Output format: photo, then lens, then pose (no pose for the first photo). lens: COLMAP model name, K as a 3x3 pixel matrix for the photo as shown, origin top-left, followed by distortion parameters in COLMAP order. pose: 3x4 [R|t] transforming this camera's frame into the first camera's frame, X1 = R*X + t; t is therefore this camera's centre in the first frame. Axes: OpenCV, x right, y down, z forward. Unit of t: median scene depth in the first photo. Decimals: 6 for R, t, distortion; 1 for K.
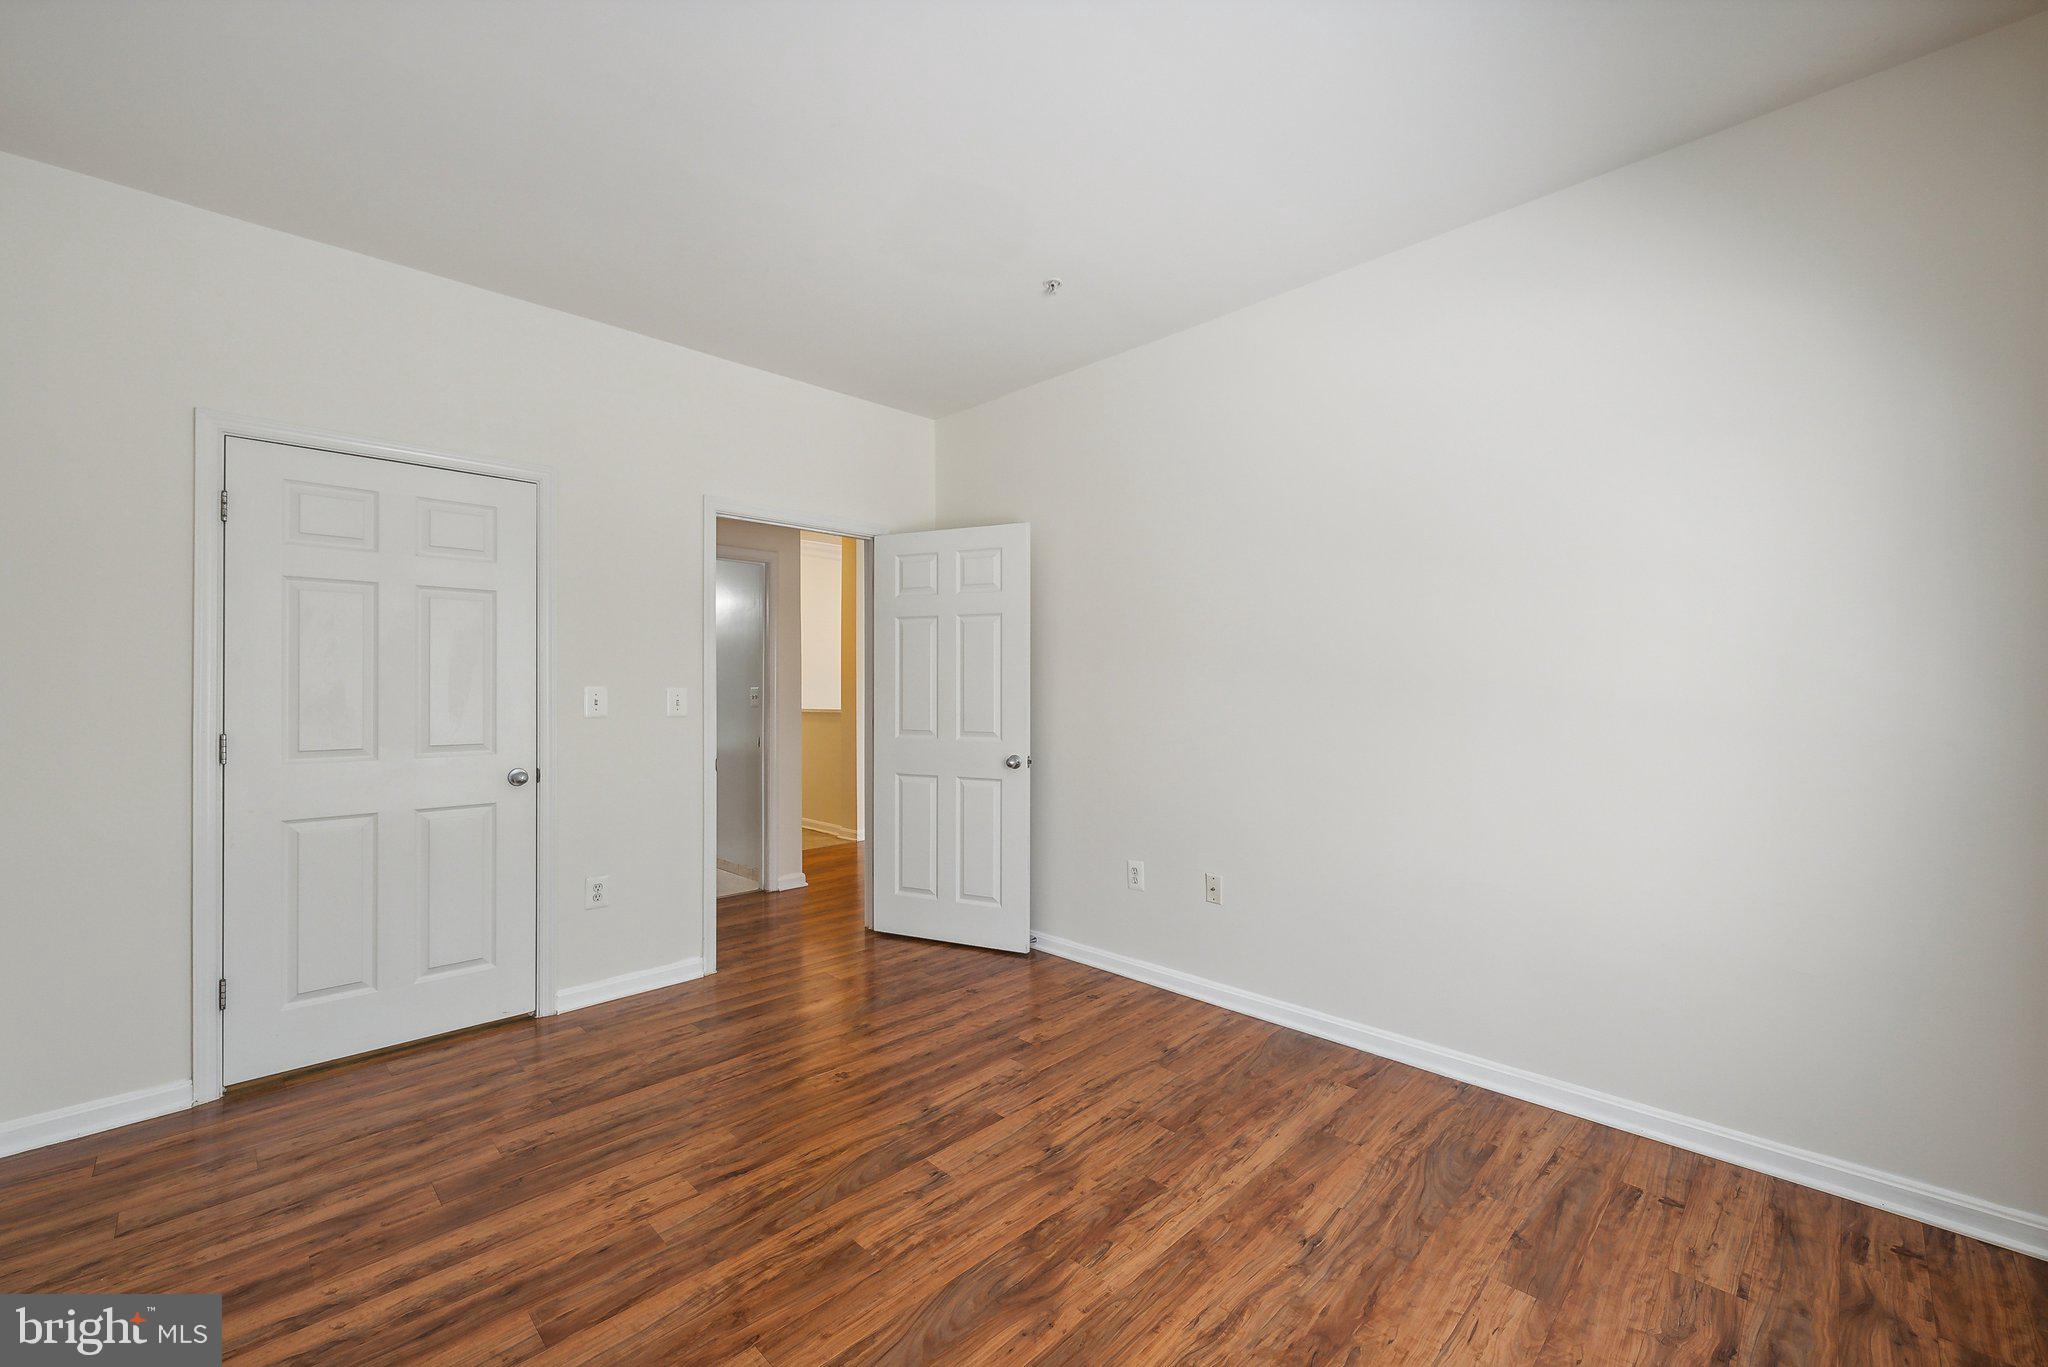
lens RADIAL K [[817.8, 0, 1018.7], [0, 817.8, 728.7], [0, 0, 1]] dist [-0.002210, -0.000109]
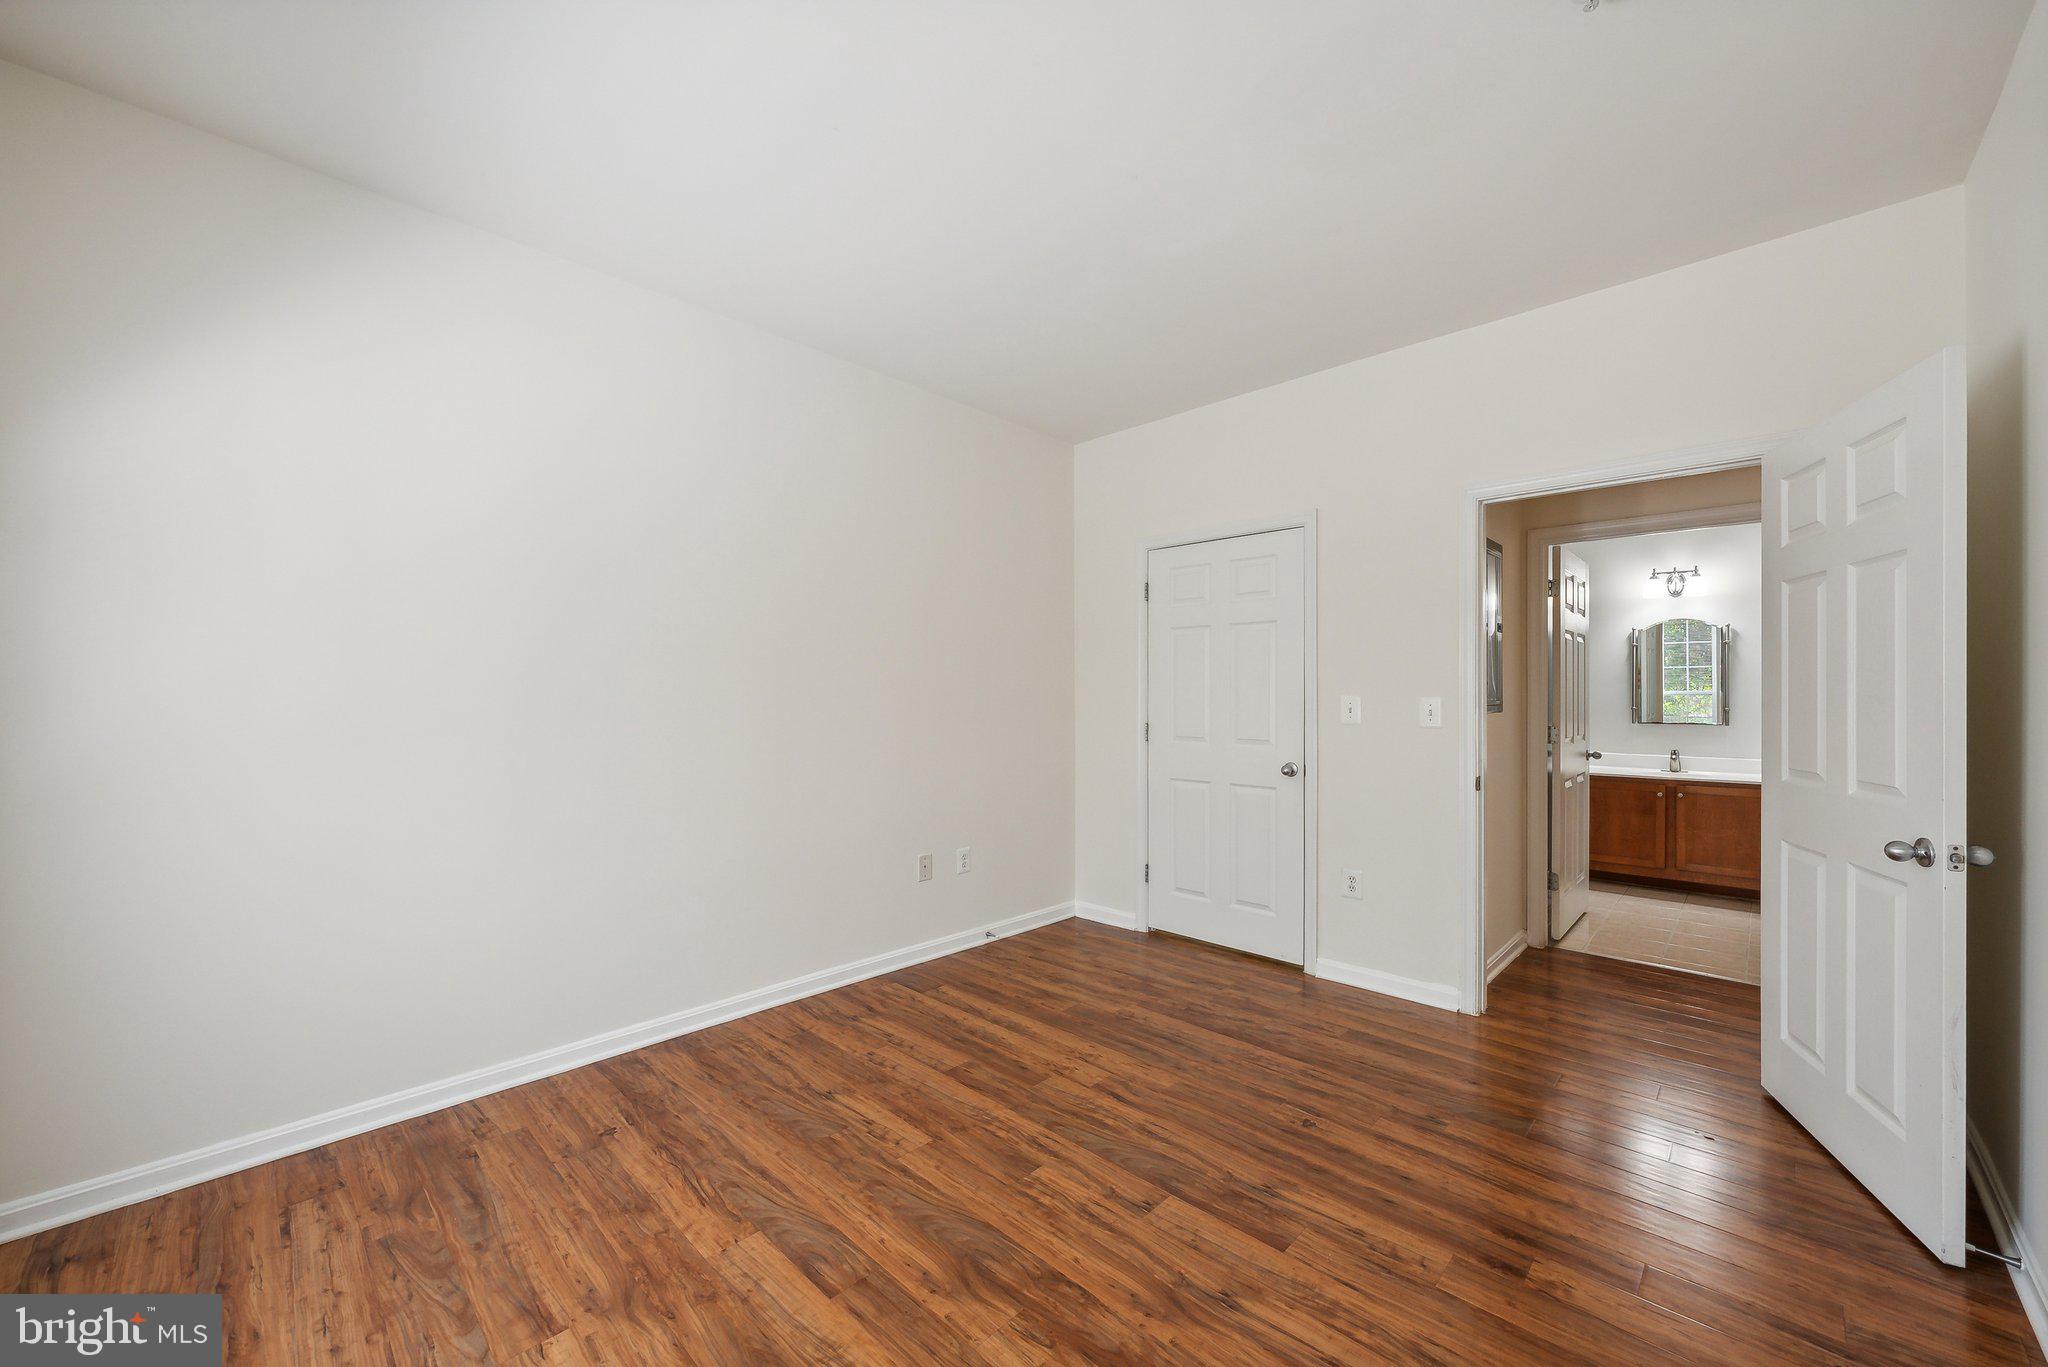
lens RADIAL K [[782.6, 0, 1021.5], [0, 782.6, 689.2], [0, 0, 1]] dist [-0.001999, 0.000104]
pose [[0.021027, -0.007438, -0.999751, 0.829927], [-0.051815, 0.998620, -0.008519, -0.044677], [0.998435, 0.051981, 0.020613, 0.813148]]
